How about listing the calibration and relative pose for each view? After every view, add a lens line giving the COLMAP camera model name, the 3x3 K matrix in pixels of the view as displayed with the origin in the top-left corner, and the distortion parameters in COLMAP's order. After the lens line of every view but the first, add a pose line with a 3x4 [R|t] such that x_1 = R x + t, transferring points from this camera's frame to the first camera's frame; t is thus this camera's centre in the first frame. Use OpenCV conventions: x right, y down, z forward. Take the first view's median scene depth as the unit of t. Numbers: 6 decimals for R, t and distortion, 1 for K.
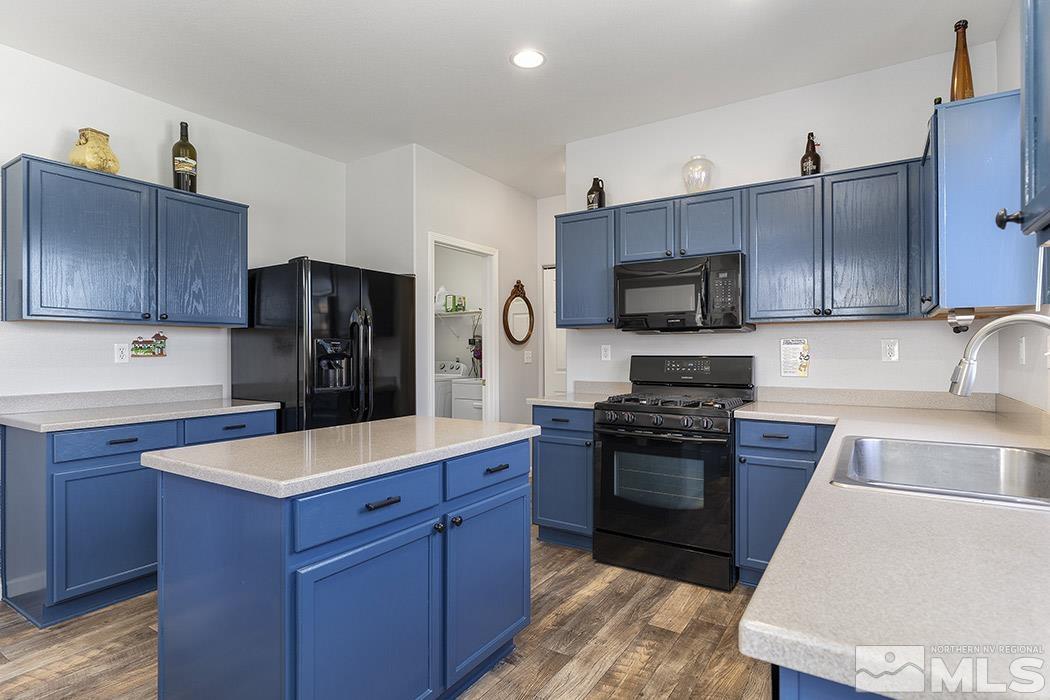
lens RADIAL K [[541.8, 0, 526.8], [0, 541.8, 350.0], [0, 0, 1]] dist [-0.001745, 0.006651]
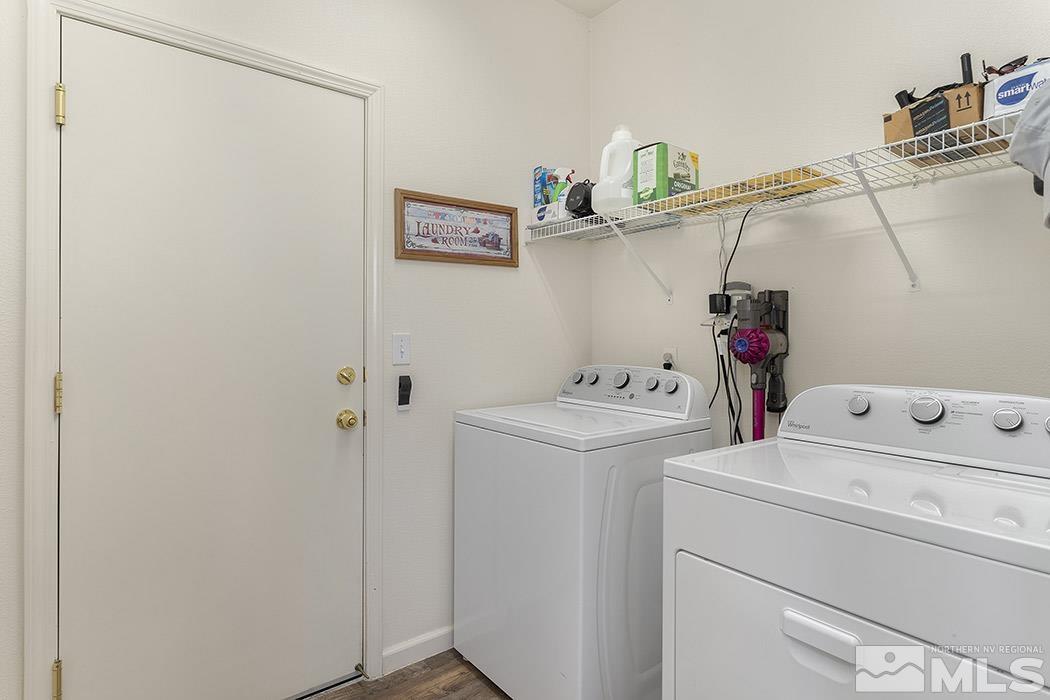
lens RADIAL K [[541.8, 0, 522.1], [0, 541.8, 345.4], [0, 0, 1]] dist [-0.001745, 0.006651]
pose [[0.942440, 0.002468, -0.334367, -0.203889], [0.000025, 0.999972, 0.007449, 0.011819], [0.334376, -0.007029, 0.942414, 1.323523]]
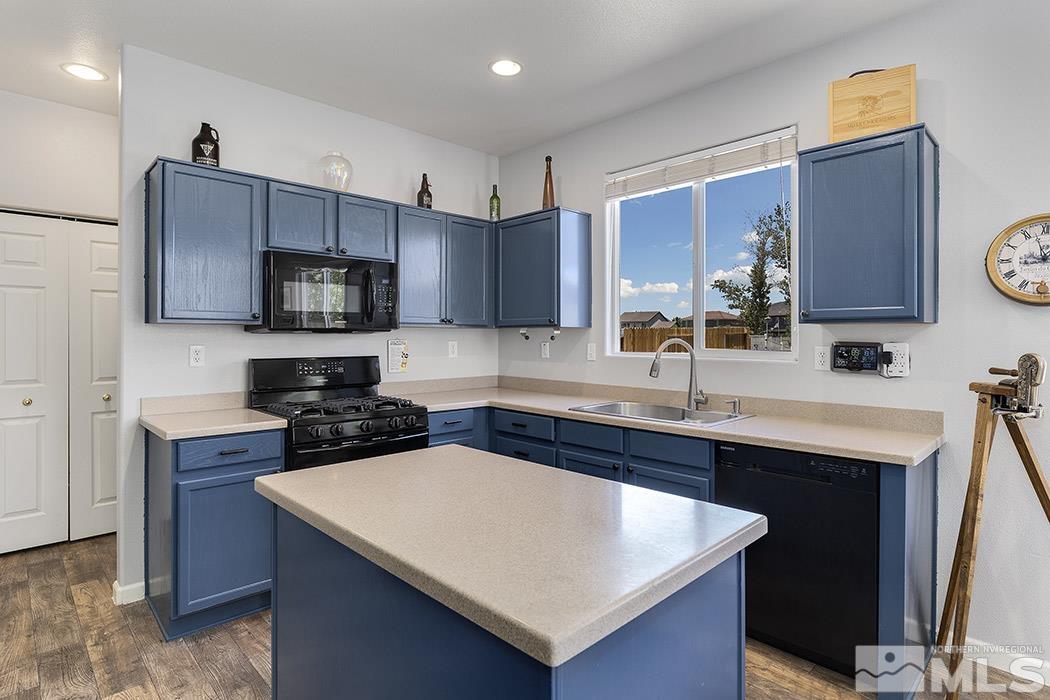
lens RADIAL K [[541.8, 0, 535.1], [0, 541.8, 334.7], [0, 0, 1]] dist [-0.001745, 0.006651]
pose [[0.225596, 0.004876, 0.974209, -0.563964], [-0.006635, 0.999972, -0.003469, -0.029180], [-0.974198, -0.005681, 0.225622, 0.435510]]
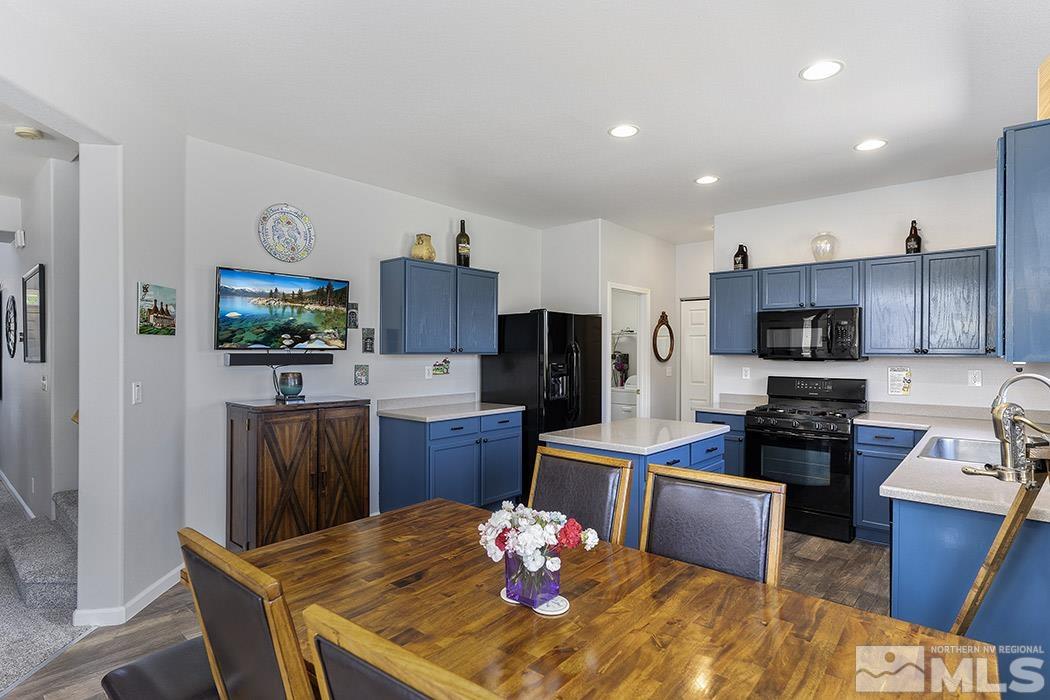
lens RADIAL K [[541.8, 0, 524.2], [0, 541.8, 353.4], [0, 0, 1]] dist [-0.001745, 0.006651]
pose [[0.989230, 0.006770, -0.146211, -0.237459], [-0.005717, 0.999955, 0.007625, -0.059650], [0.146256, -0.006707, 0.989224, -0.481188]]
